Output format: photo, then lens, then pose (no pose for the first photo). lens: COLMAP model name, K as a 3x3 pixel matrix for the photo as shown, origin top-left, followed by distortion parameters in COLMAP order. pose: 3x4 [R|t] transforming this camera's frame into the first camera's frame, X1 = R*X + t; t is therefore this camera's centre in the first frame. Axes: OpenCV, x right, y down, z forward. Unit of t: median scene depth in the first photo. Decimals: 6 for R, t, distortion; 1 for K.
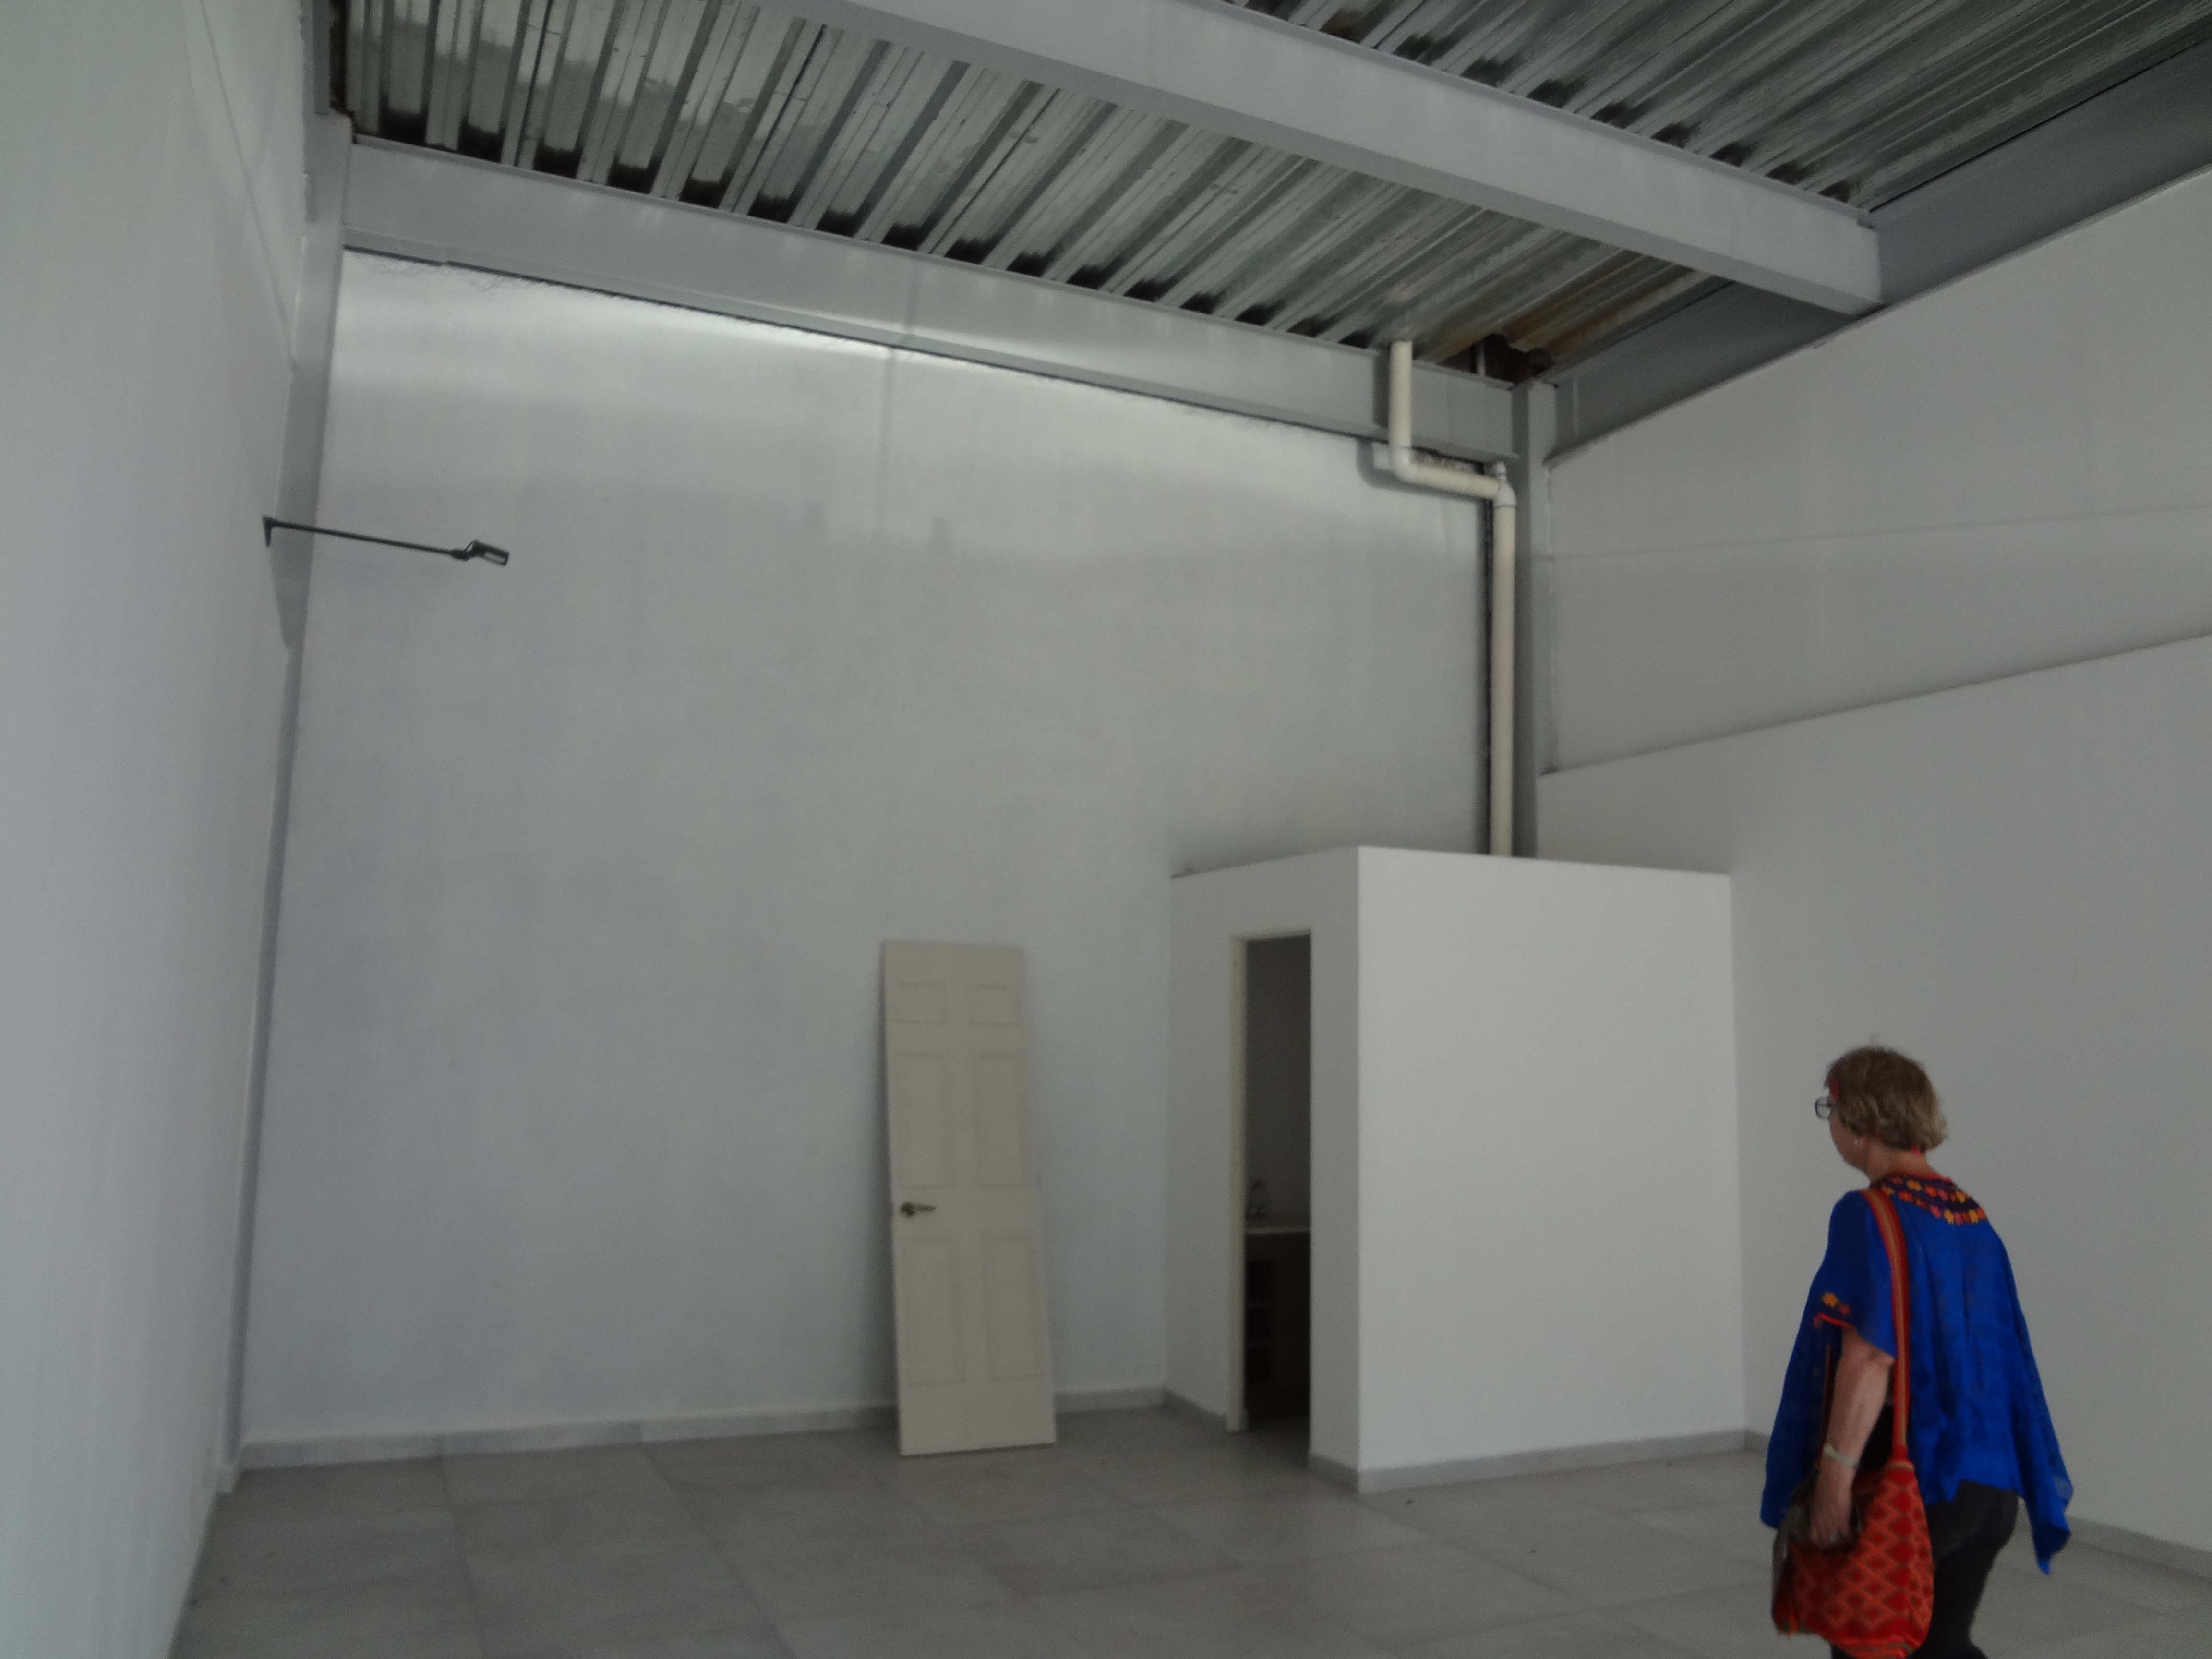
lens RADIAL K [[1723.7, 0, 1106.0], [0, 1723.7, 829.5], [0, 0, 1]] dist [-0.009085, -0.002252]
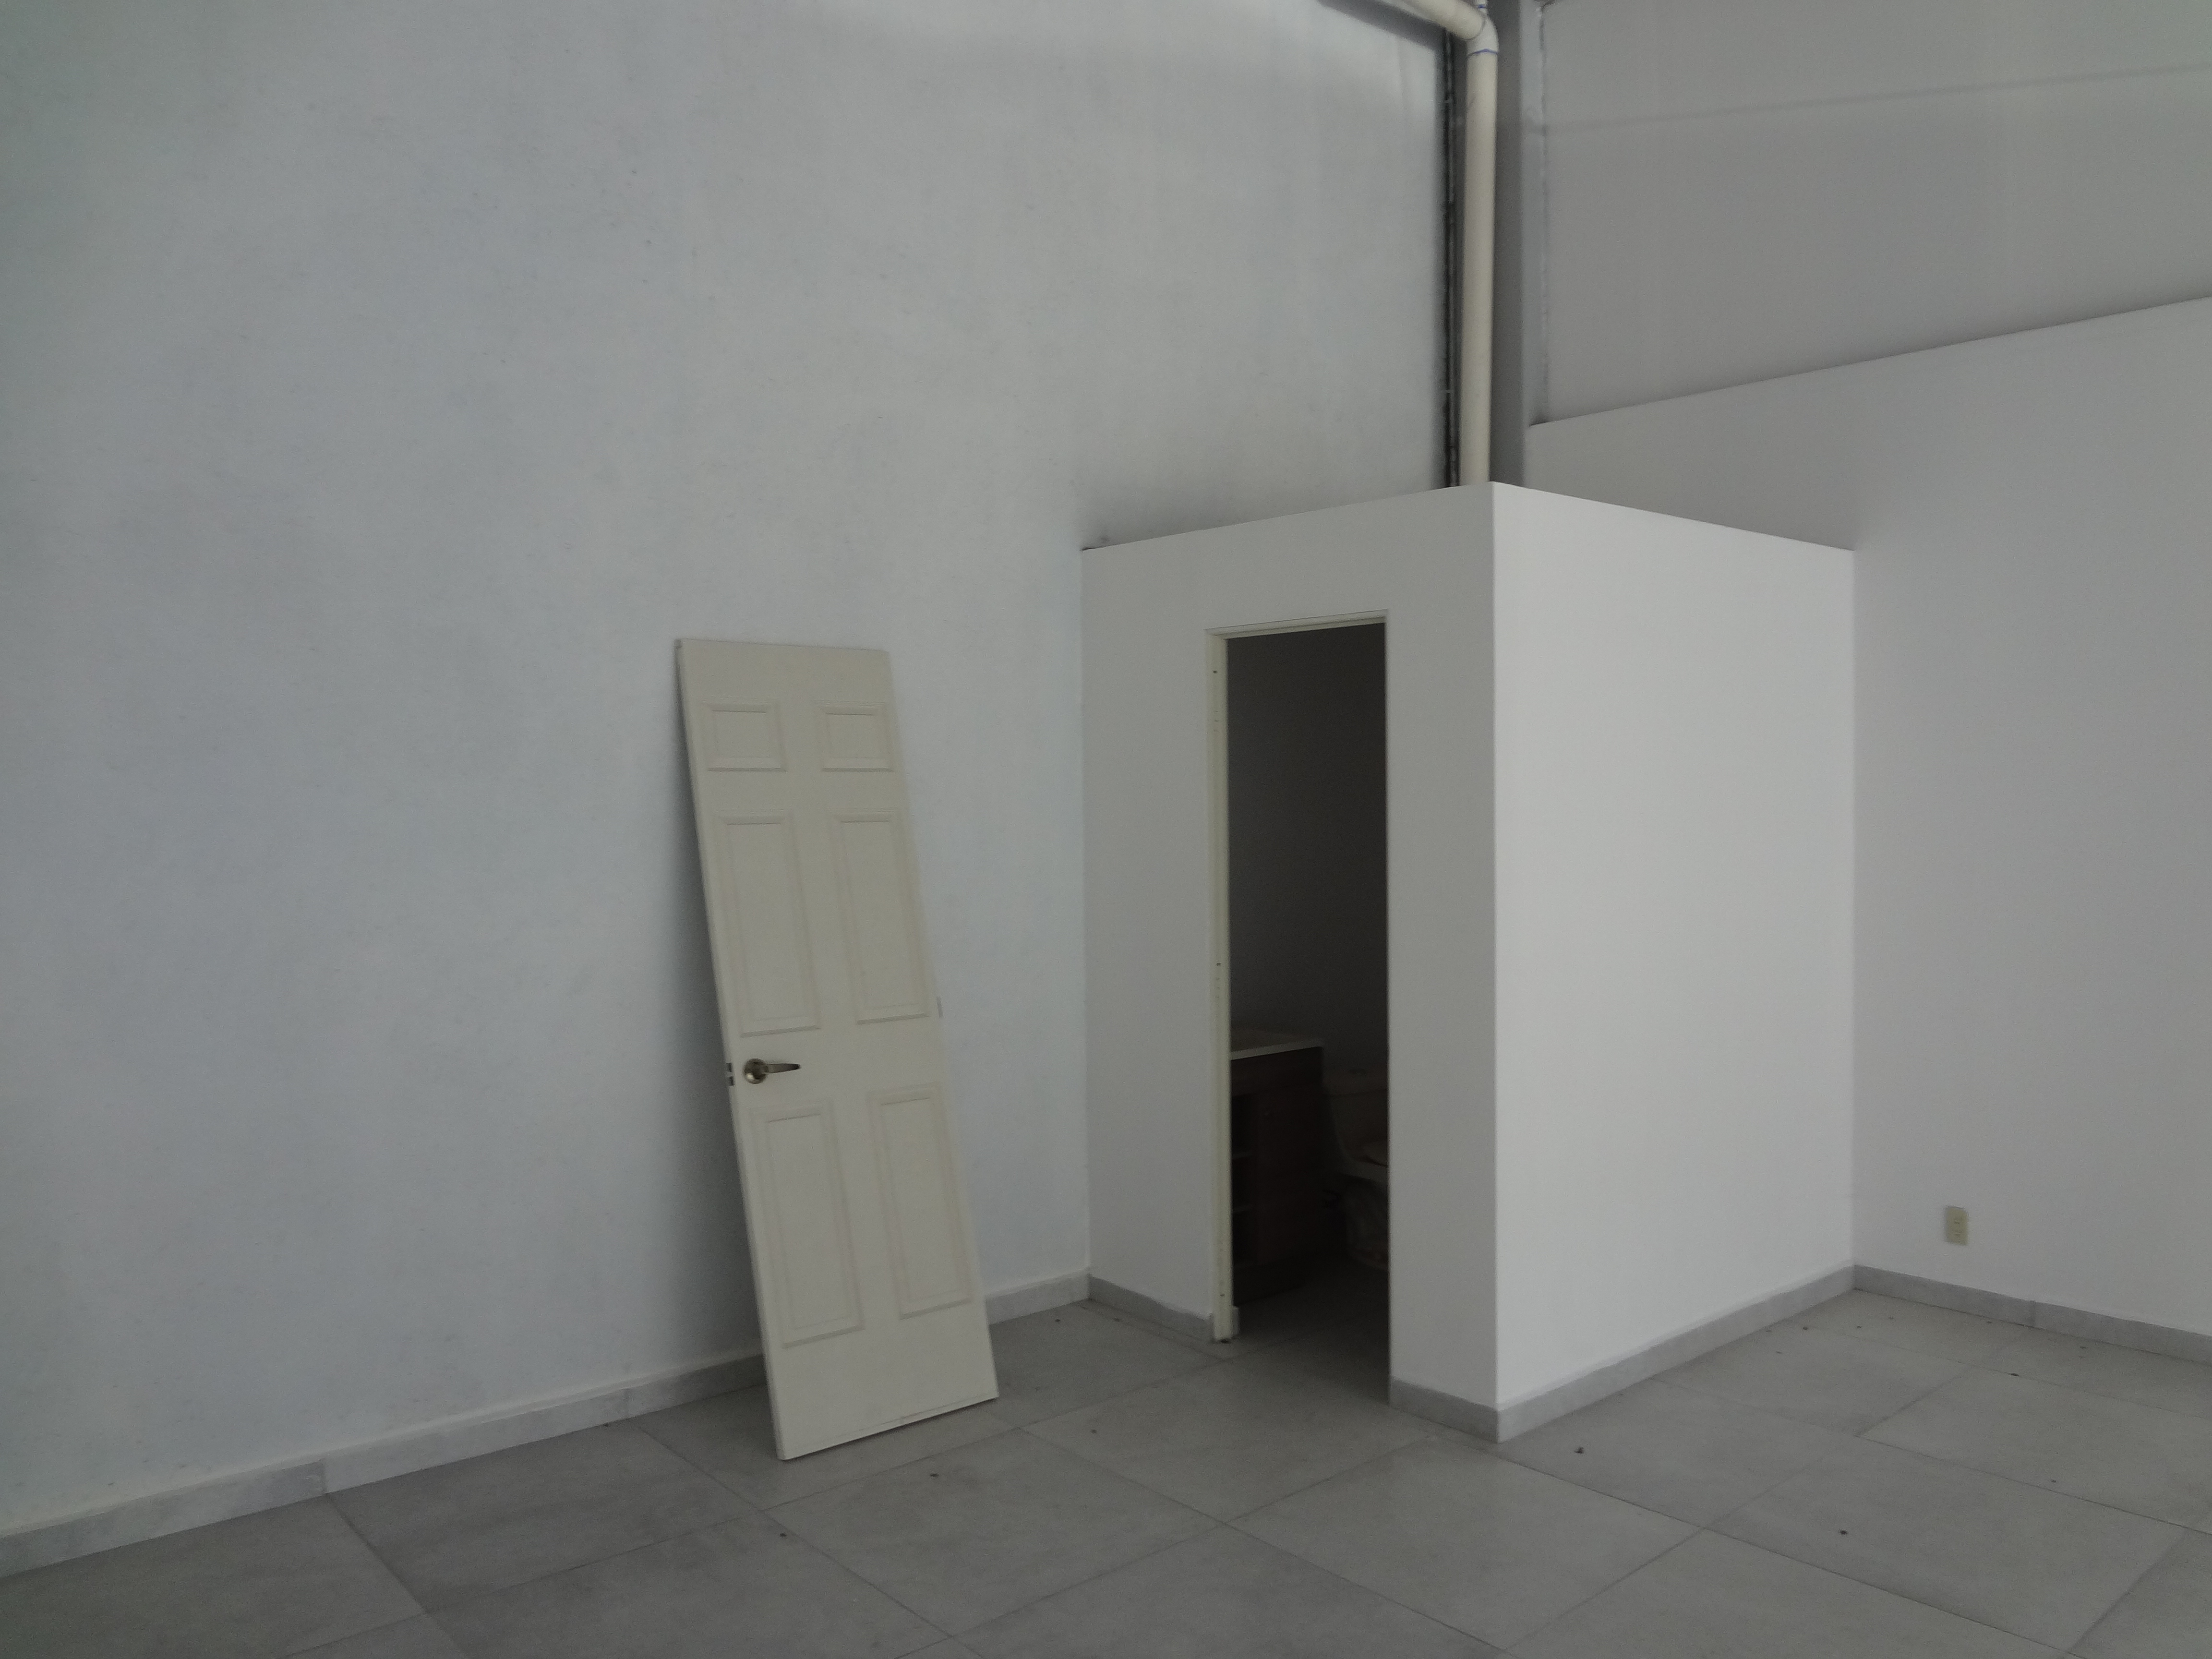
lens RADIAL K [[1662.1, 0, 1106.0], [0, 1662.1, 829.5], [0, 0, 1]] dist [-0.037637, 0.006998]
pose [[0.956870, -0.031595, 0.288793, -0.159588], [-0.012952, 0.988441, 0.151052, 0.041715], [-0.290227, -0.148277, 0.945400, 0.399757]]
